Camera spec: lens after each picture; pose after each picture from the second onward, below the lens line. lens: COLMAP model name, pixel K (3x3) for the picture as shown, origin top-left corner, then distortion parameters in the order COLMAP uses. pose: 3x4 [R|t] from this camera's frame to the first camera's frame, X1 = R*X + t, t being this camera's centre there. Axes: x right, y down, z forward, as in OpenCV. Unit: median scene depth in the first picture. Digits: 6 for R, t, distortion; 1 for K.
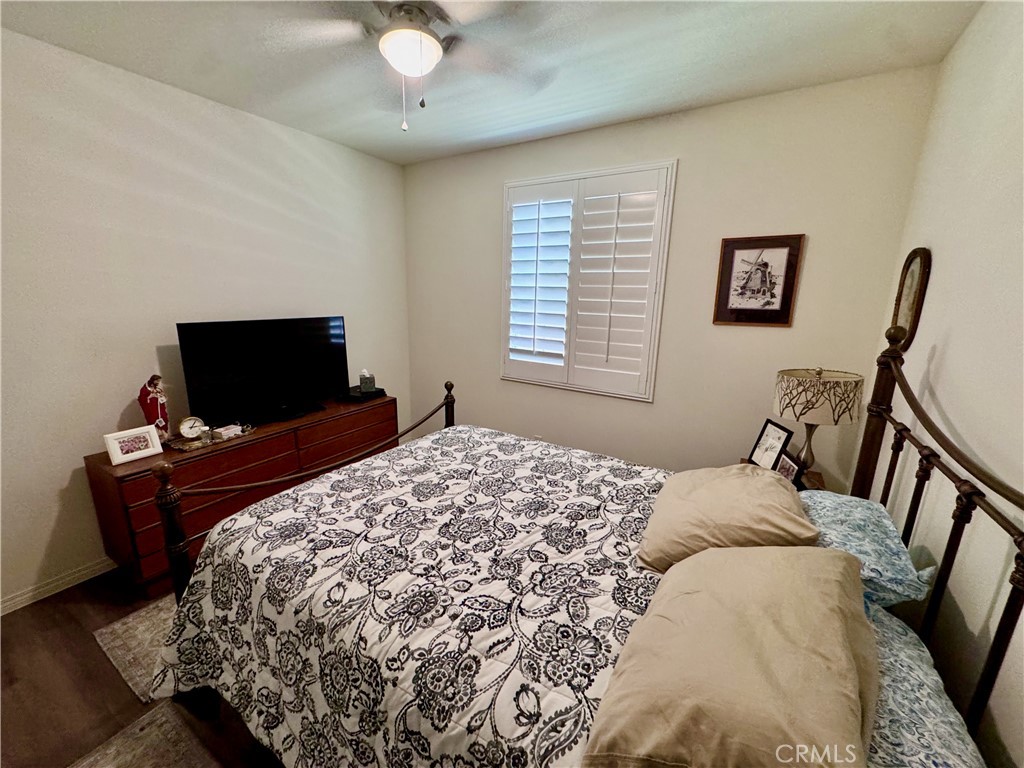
lens RADIAL K [[407.9, 0, 508.8], [0, 407.9, 378.0], [0, 0, 1]] dist [-0.004754, 0.000847]
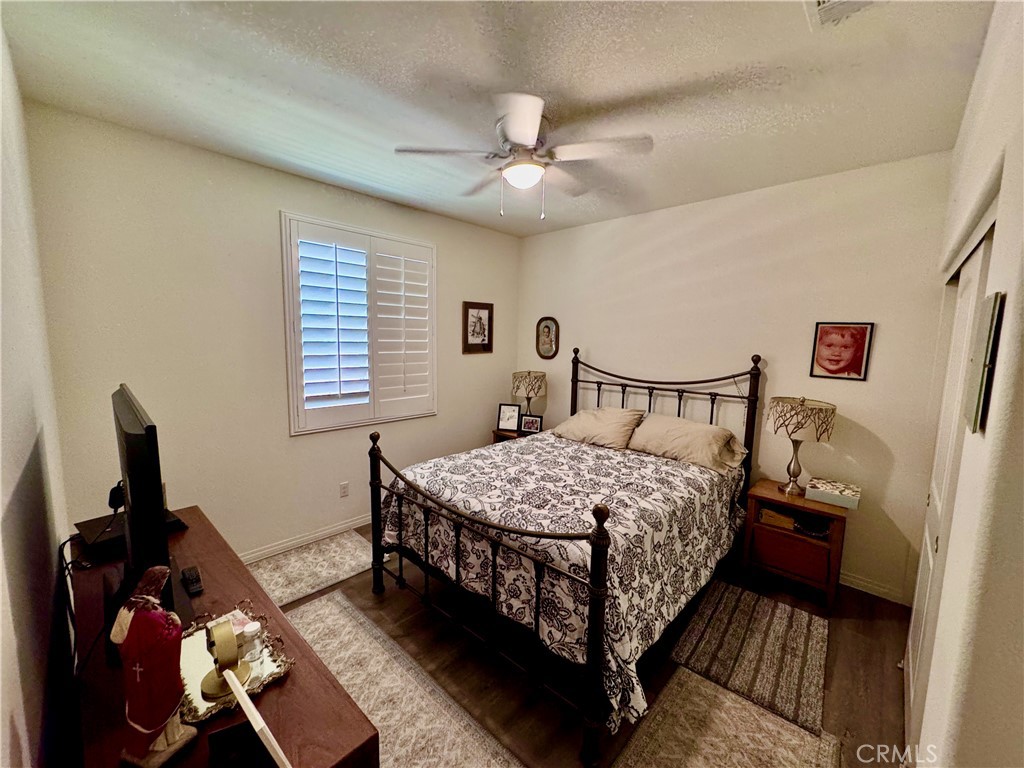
lens RADIAL K [[407.9, 0, 514.1], [0, 407.9, 390.0], [0, 0, 1]] dist [-0.004754, 0.000847]
pose [[0.217055, -0.131531, 0.967257, -1.049527], [0.205339, 0.974862, 0.086486, -0.098620], [-0.954318, 0.179843, 0.238607, 0.491400]]
